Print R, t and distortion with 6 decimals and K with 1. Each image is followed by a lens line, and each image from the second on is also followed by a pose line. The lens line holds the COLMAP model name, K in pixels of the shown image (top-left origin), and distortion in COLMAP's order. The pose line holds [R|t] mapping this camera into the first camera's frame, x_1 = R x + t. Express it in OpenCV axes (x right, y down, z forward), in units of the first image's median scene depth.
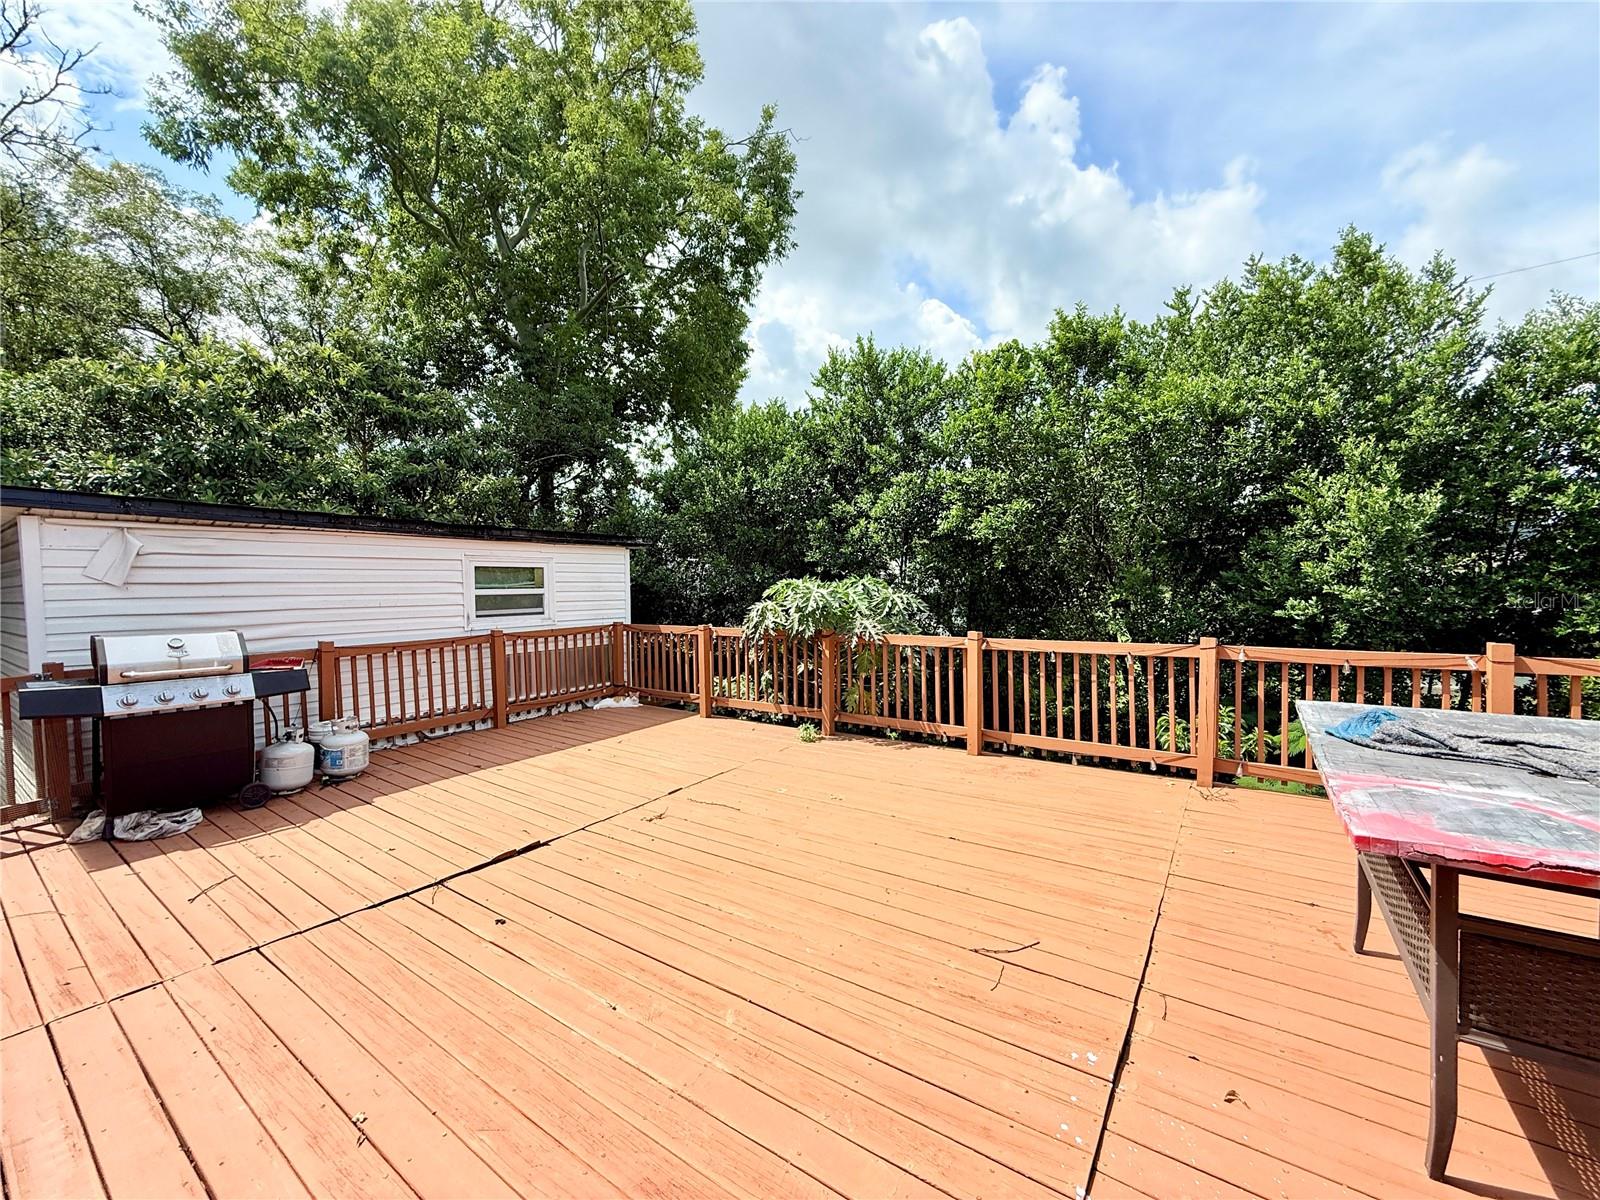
lens RADIAL K [[636.3, 0, 794.2], [0, 636.3, 602.6], [0, 0, 1]] dist [0.000610, 0.000293]
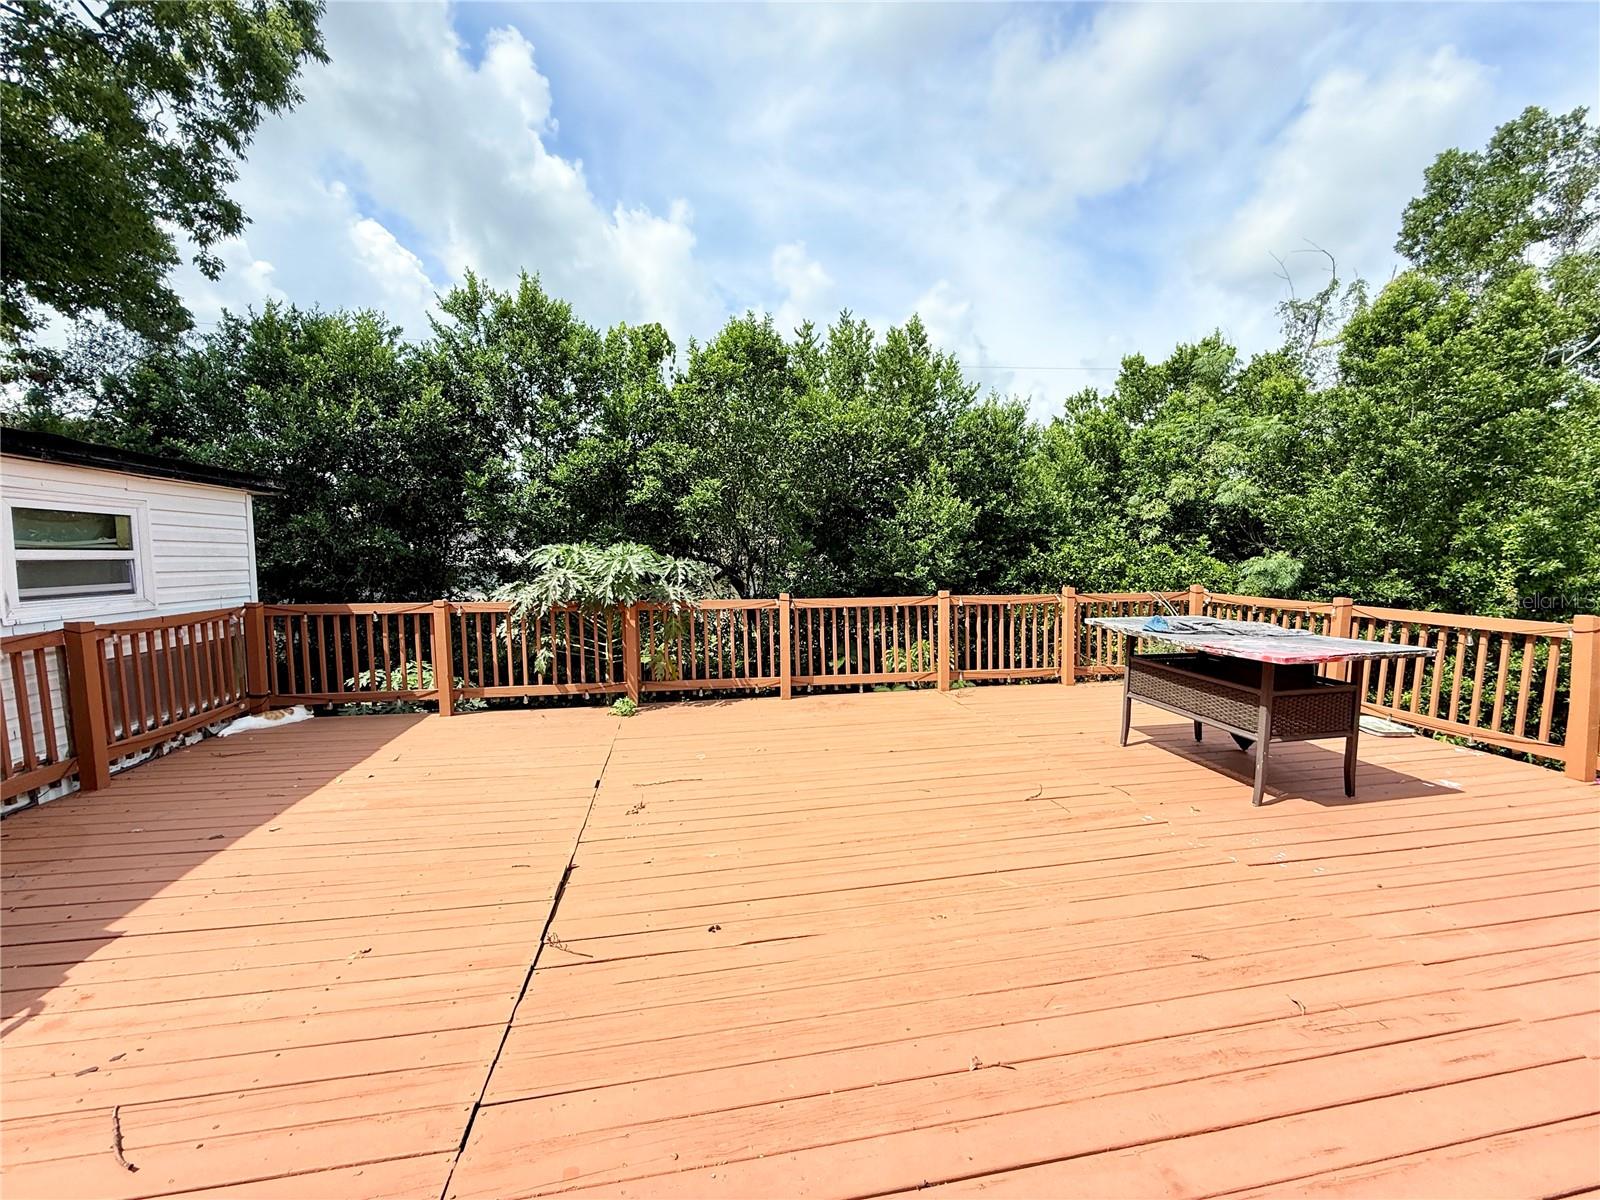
lens RADIAL K [[636.3, 0, 797.0], [0, 636.3, 605.6], [0, 0, 1]] dist [0.000610, 0.000293]
pose [[0.699630, -0.043076, 0.713206, -0.436894], [0.013423, 0.998797, 0.047158, 0.011237], [-0.714379, -0.023420, 0.699367, 0.146309]]
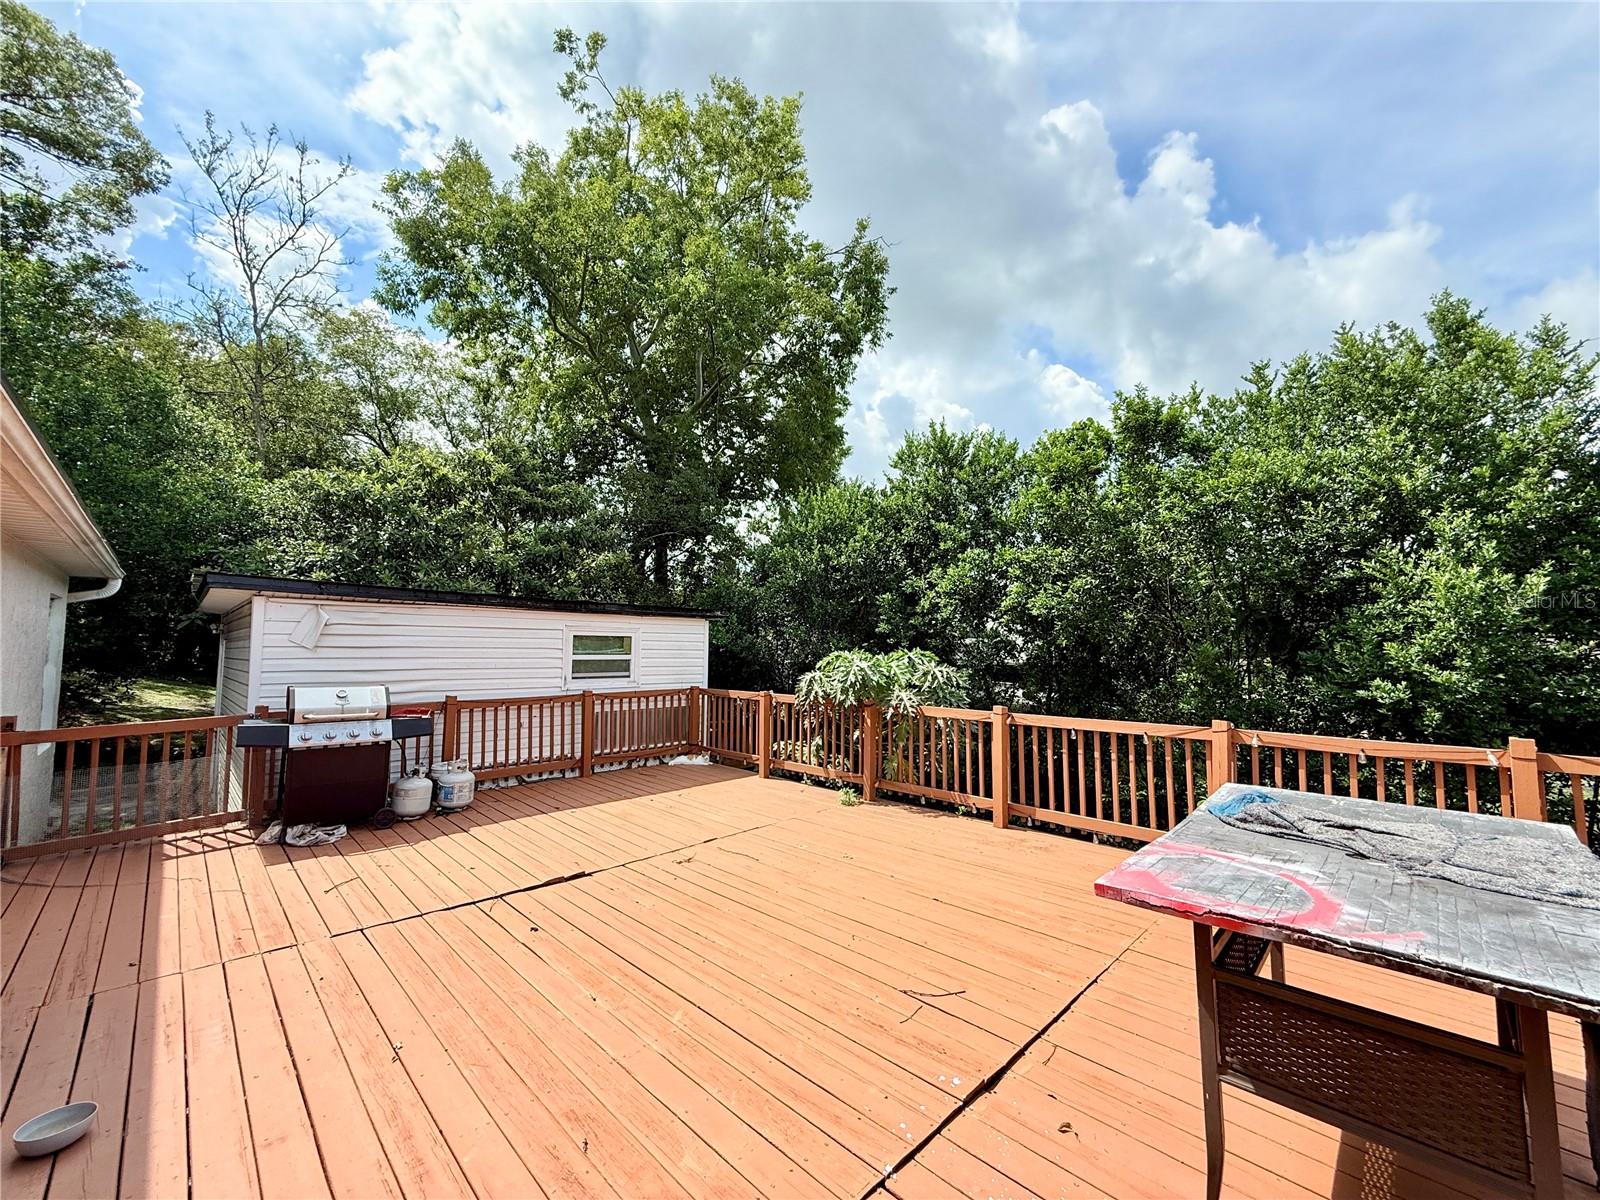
lens RADIAL K [[636.3, 0, 795.9], [0, 636.3, 603.3], [0, 0, 1]] dist [0.000610, 0.000293]
pose [[0.983574, 0.006190, -0.180402, 0.117229], [-0.024418, 0.994788, -0.098996, -0.009548], [0.178849, 0.101775, 0.978599, -0.085084]]
